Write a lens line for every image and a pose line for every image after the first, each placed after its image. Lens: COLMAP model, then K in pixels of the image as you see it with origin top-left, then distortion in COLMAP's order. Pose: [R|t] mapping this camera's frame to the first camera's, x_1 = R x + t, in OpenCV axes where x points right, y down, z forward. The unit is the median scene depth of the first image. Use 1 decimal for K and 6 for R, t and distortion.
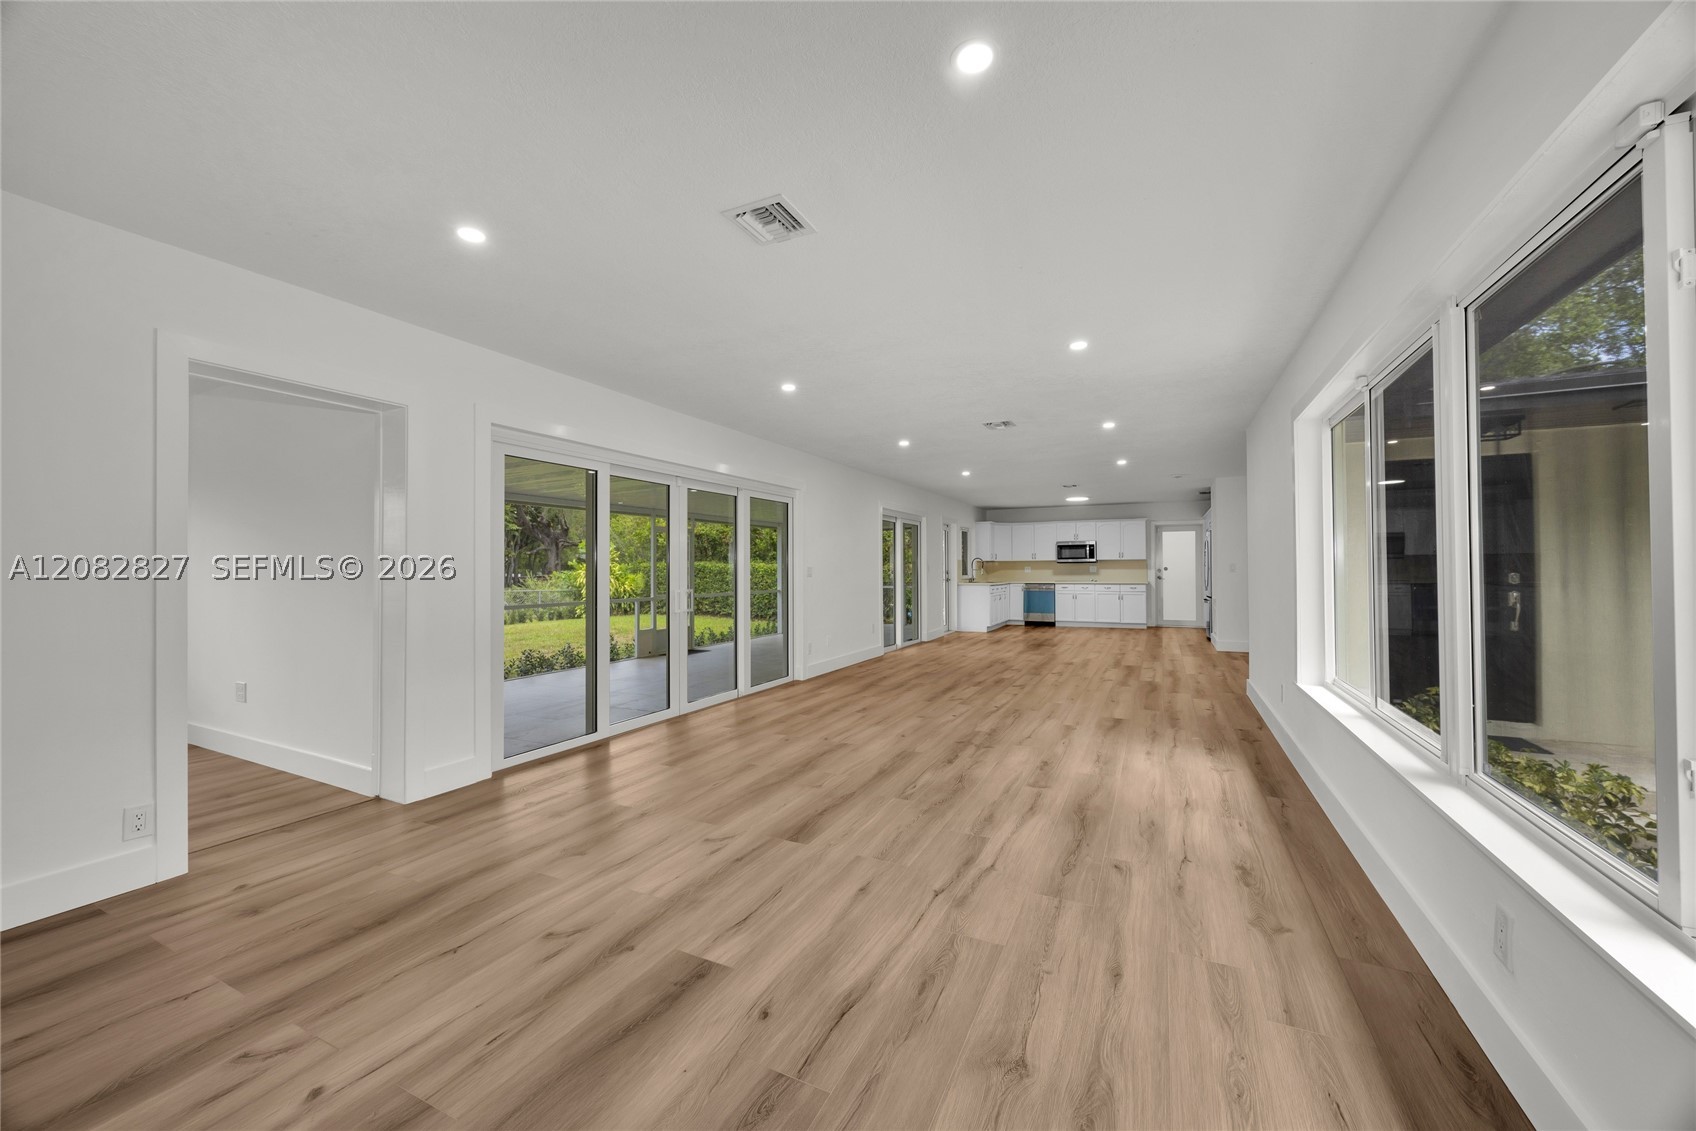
lens RADIAL K [[628.2, 0, 848.0], [0, 628.2, 565.5], [0, 0, 1]] dist [0.000319, 0.000012]
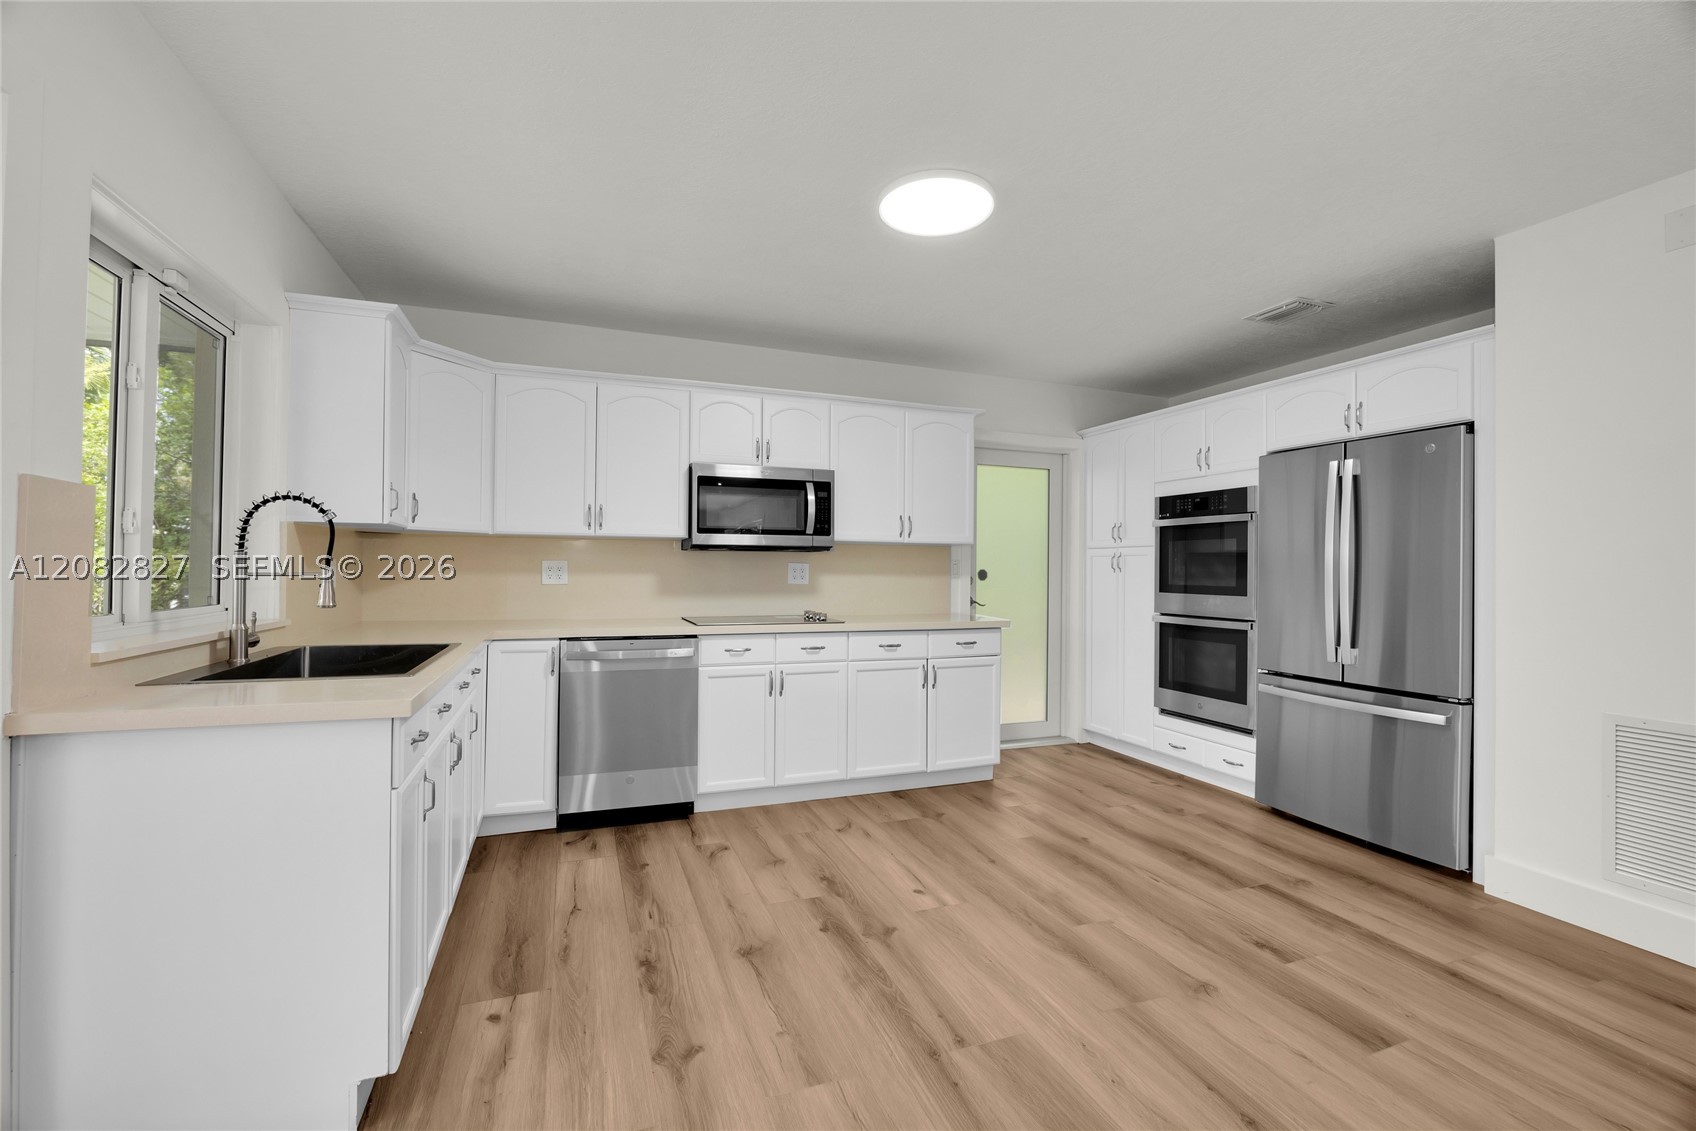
lens RADIAL K [[724.1, 0, 845.1], [0, 724.1, 562.9], [0, 0, 1]] dist [-0.021573, 0.000205]
pose [[0.681230, 0.013590, 0.731943, 0.169333], [-0.020042, 0.999799, 0.000090, 0.000472], [-0.731795, -0.014730, 0.681366, 0.774623]]
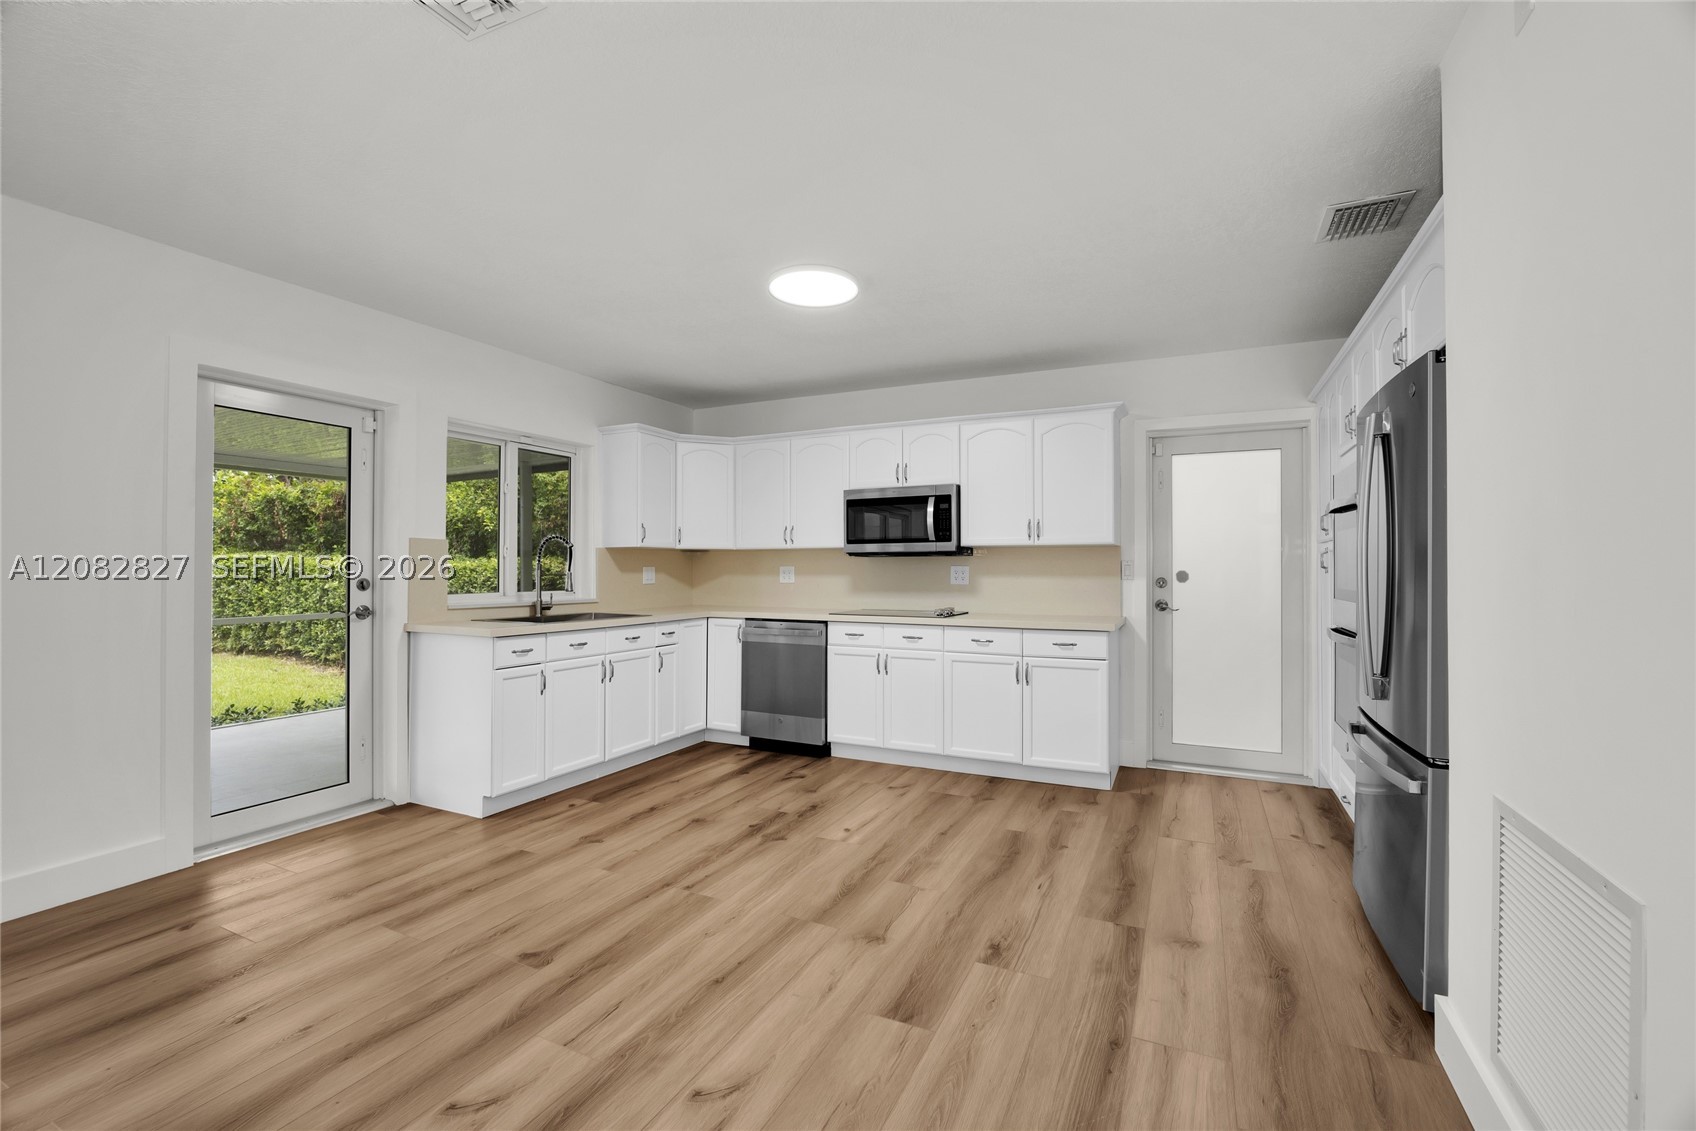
lens RADIAL K [[724.1, 0, 845.1], [0, 724.1, 562.9], [0, 0, 1]] dist [-0.021573, 0.000205]
pose [[0.999948, 0.003453, 0.009602, 0.333083], [-0.003494, 0.999985, 0.004262, -0.001889], [-0.009587, -0.004295, 0.999945, 0.641565]]
